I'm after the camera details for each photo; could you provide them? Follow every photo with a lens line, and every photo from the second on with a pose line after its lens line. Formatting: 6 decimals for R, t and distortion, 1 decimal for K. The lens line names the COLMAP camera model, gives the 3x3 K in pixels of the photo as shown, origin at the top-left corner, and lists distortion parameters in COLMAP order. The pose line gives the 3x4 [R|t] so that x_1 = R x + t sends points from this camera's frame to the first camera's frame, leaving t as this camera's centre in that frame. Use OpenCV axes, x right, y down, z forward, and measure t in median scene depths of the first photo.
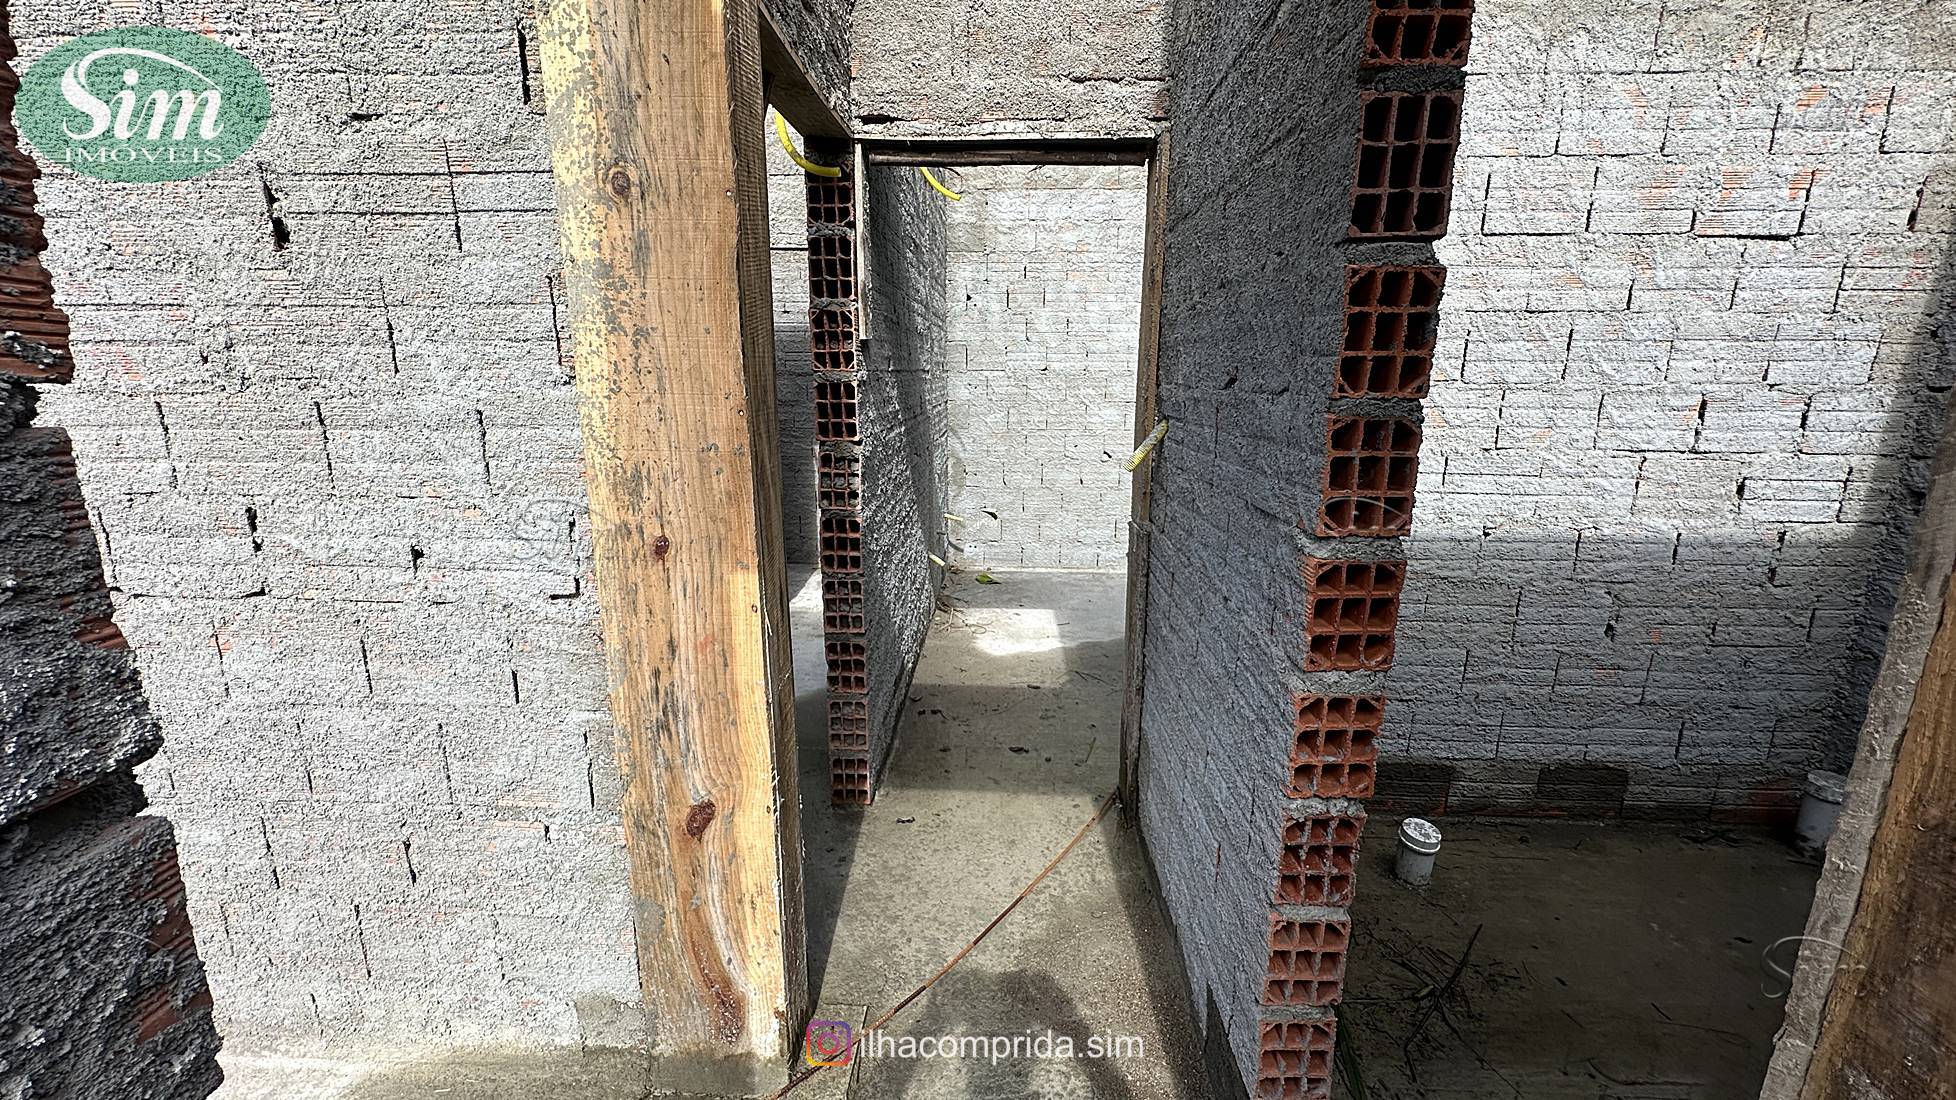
lens RADIAL K [[777.9, 0, 975.2], [0, 777.9, 553.6], [0, 0, 1]] dist [-0.003771, 0.000293]
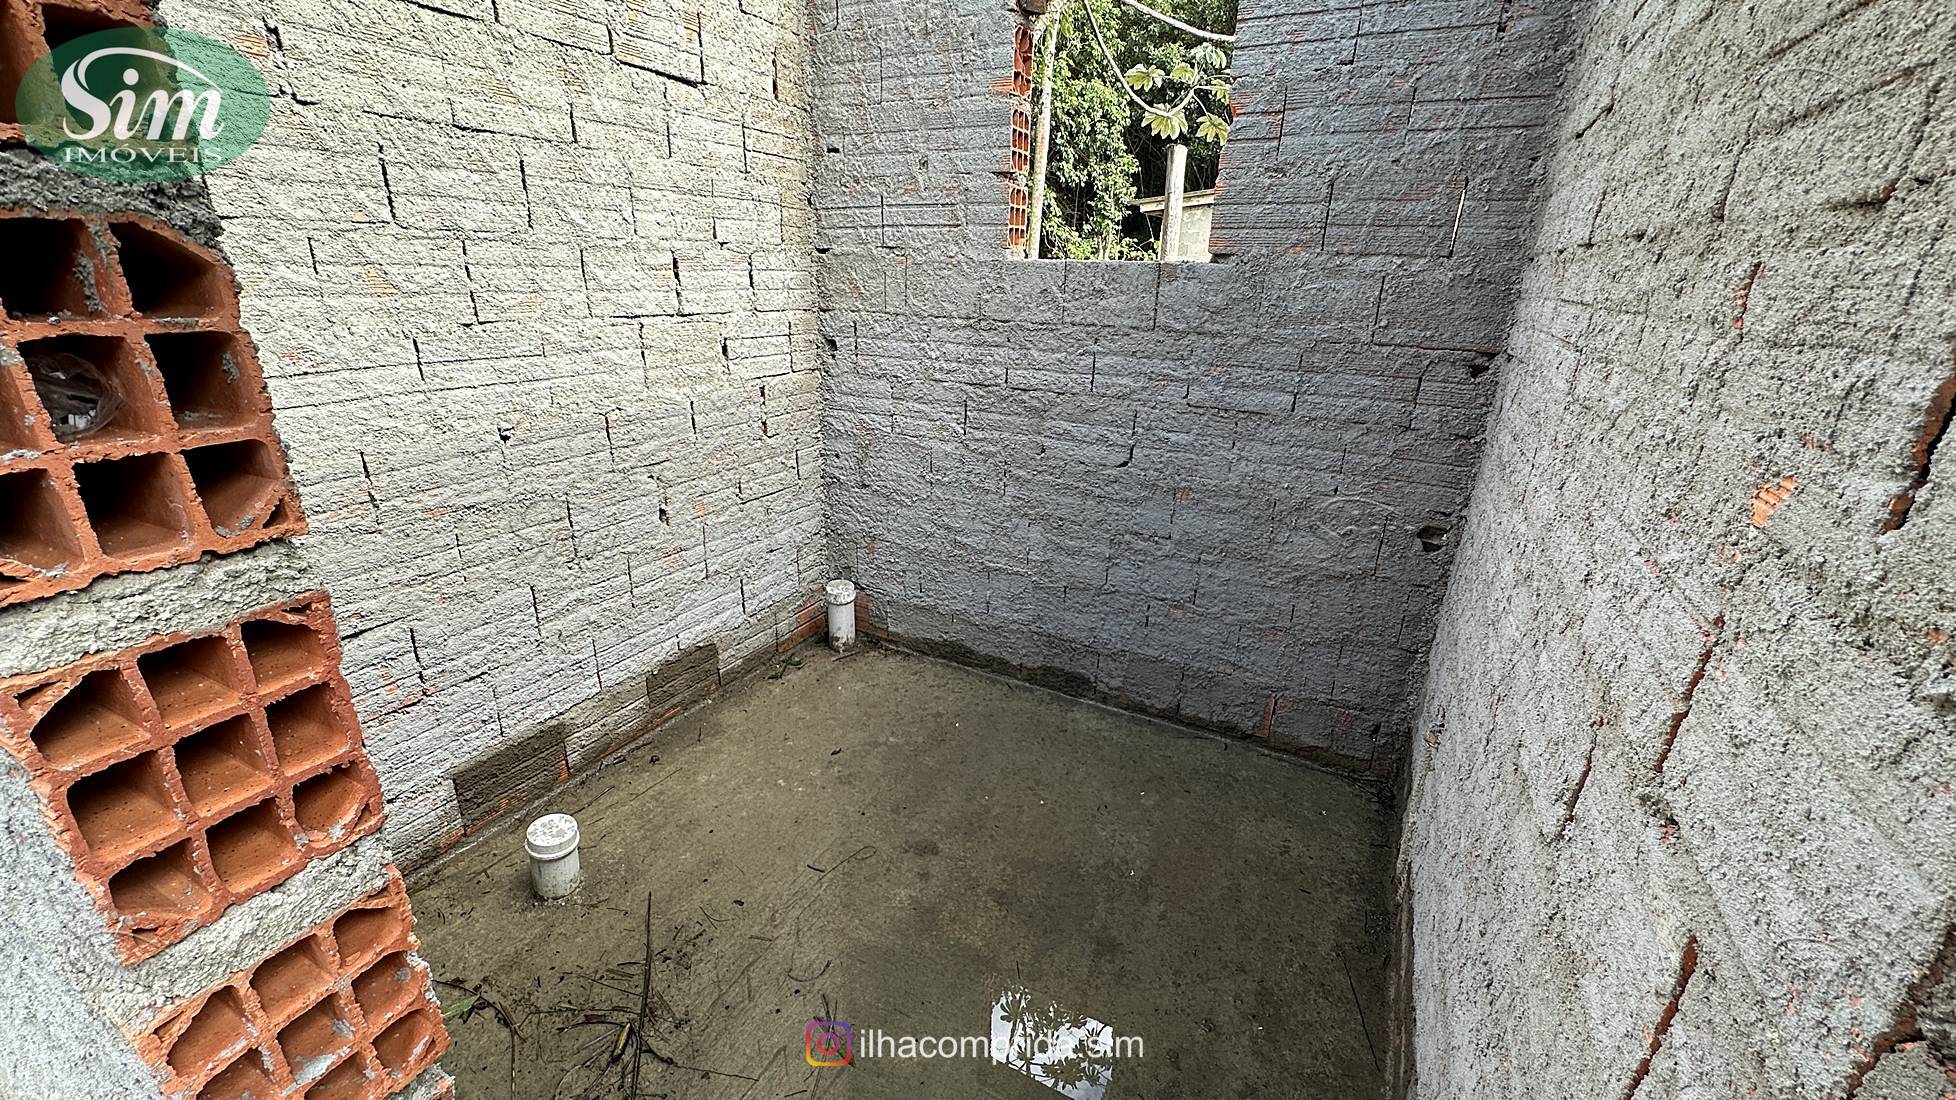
lens RADIAL K [[777.9, 0, 971.2], [0, 777.9, 549.0], [0, 0, 1]] dist [-0.003771, 0.000293]
pose [[0.432146, -0.301759, 0.849818, 0.180333], [0.184643, 0.951997, 0.244147, -0.024102], [-0.882698, 0.051406, 0.467120, 0.252153]]
